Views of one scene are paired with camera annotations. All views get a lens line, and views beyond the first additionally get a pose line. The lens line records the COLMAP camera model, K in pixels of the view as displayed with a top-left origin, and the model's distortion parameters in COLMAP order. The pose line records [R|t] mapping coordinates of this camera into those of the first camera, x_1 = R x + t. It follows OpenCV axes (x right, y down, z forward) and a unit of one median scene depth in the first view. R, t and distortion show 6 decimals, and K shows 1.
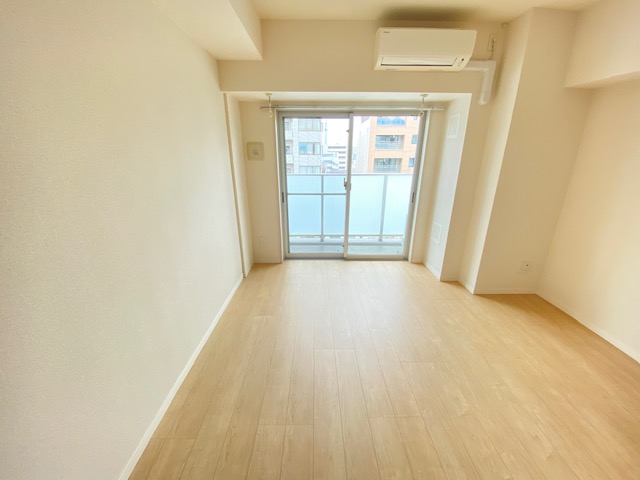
lens RADIAL K [[259.9, 0, 318.2], [0, 259.9, 241.9], [0, 0, 1]] dist [0.017323, -0.014350]
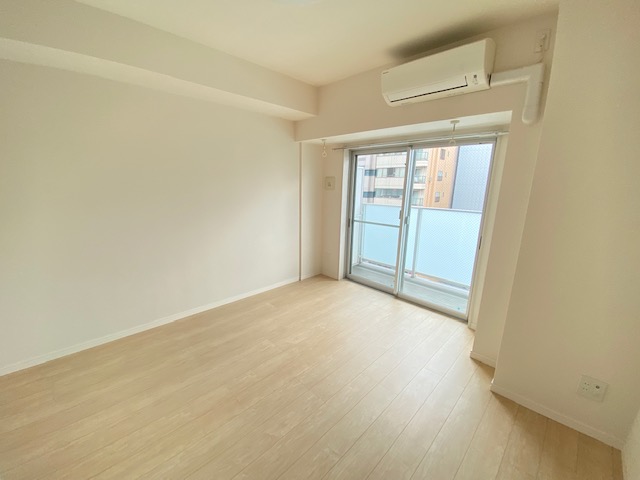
lens RADIAL K [[258.8, 0, 317.4], [0, 258.8, 242.3], [0, 0, 1]] dist [0.053196, -0.034284]
pose [[0.697823, 0.173825, -0.694858, 0.609356], [-0.253474, 0.967260, -0.012587, -0.044461], [0.669920, 0.184912, 0.719037, 0.122614]]
